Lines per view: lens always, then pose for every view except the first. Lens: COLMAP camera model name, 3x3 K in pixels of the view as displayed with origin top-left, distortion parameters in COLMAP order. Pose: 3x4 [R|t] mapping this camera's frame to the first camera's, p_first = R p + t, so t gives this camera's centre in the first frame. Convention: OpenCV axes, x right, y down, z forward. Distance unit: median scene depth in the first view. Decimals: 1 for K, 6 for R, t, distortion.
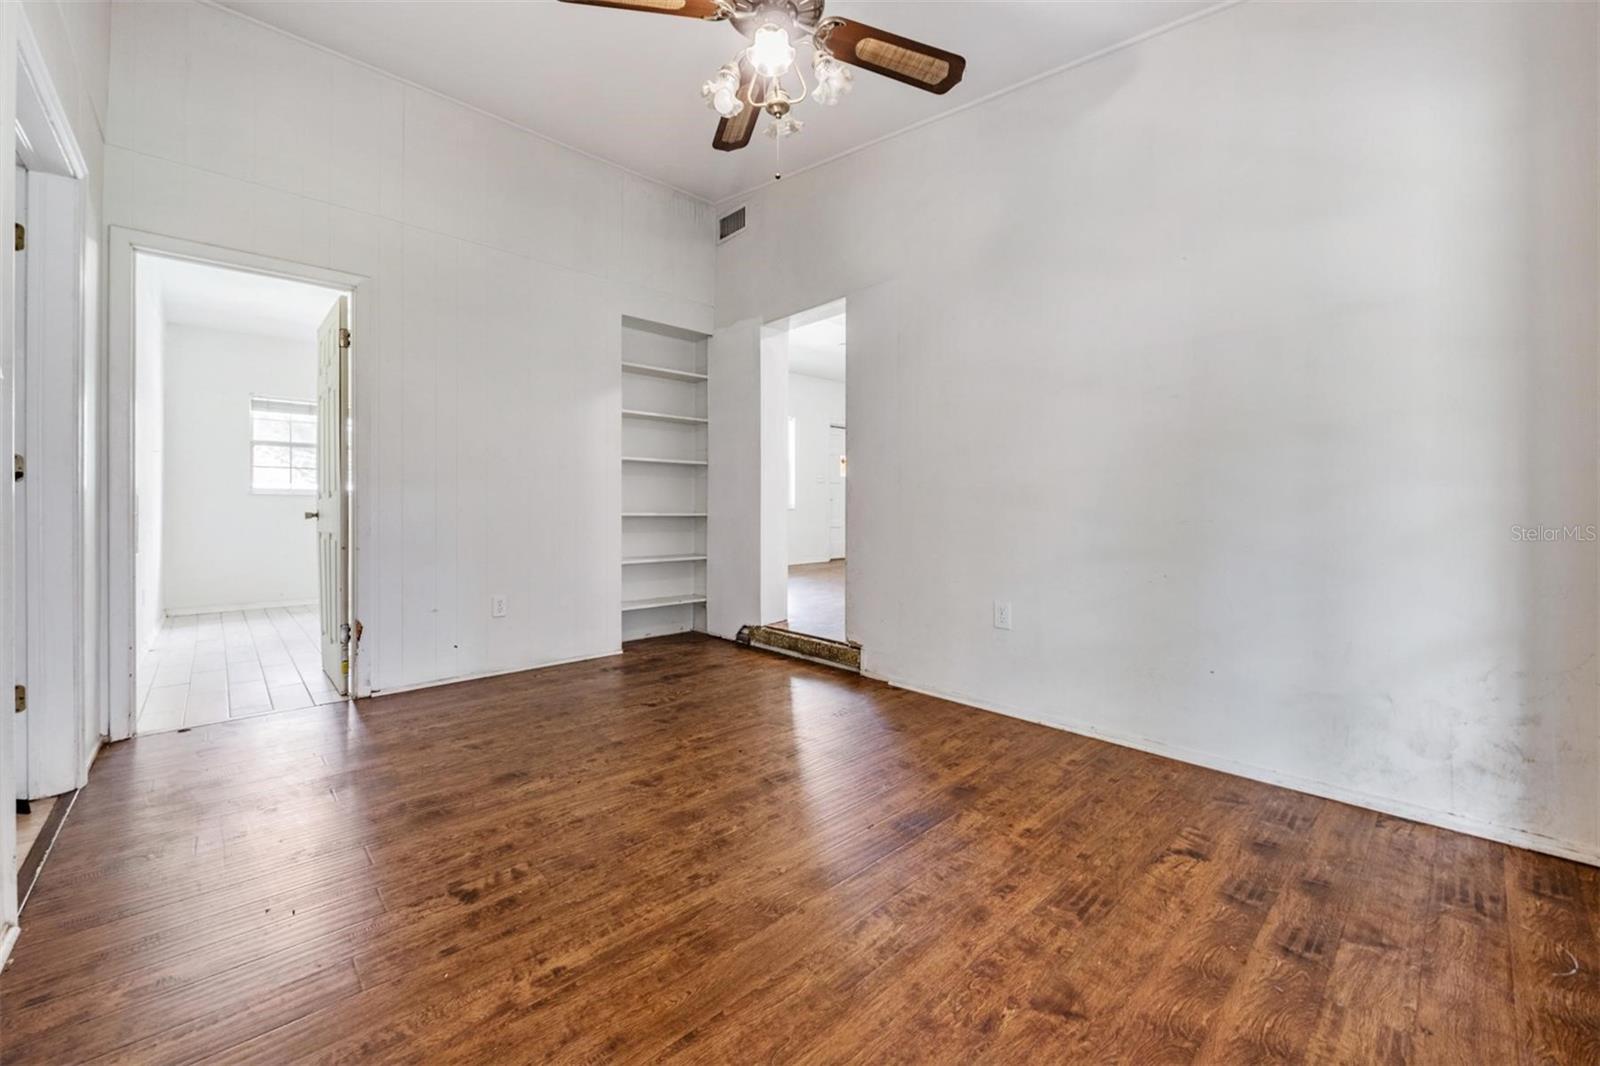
lens RADIAL K [[628.0, 0, 804.0], [0, 628.0, 504.5], [0, 0, 1]] dist [0.001026, -0.003217]
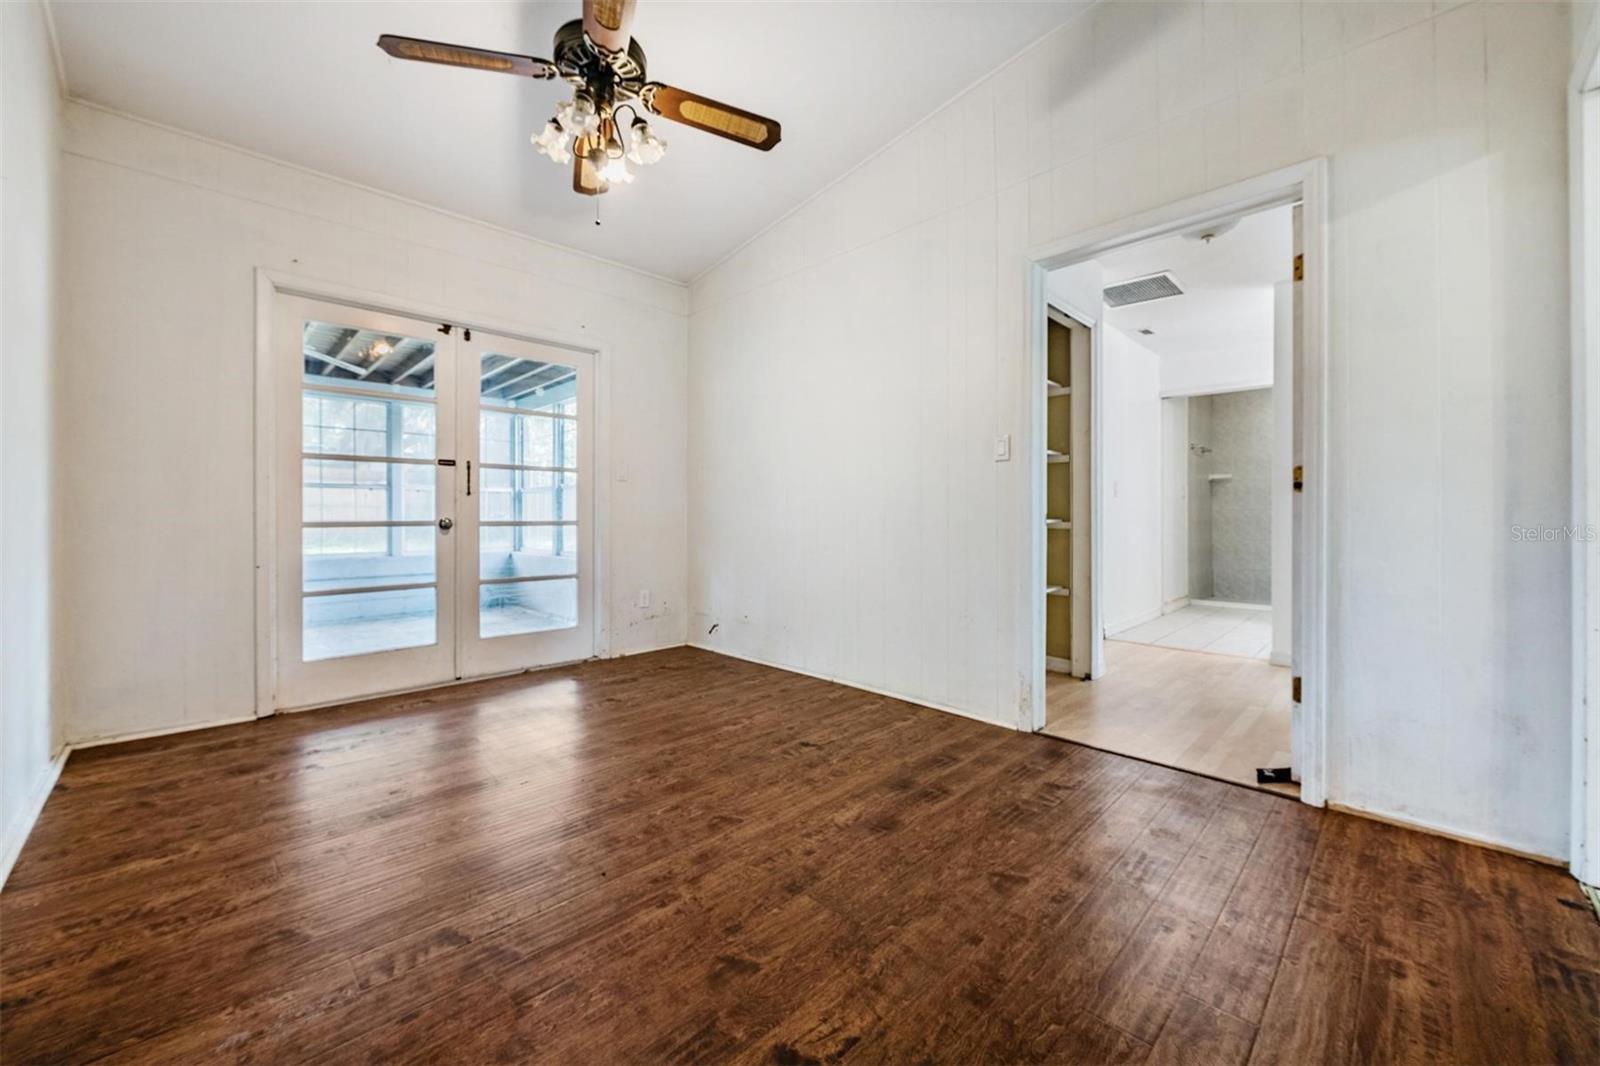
lens RADIAL K [[628.0, 0, 802.6], [0, 628.0, 522.4], [0, 0, 1]] dist [0.001026, -0.003217]
pose [[-0.999576, 0.002432, -0.029016, -0.344848], [0.002356, 0.999994, 0.002643, 0.012242], [0.029023, 0.002574, -0.999575, 1.952557]]
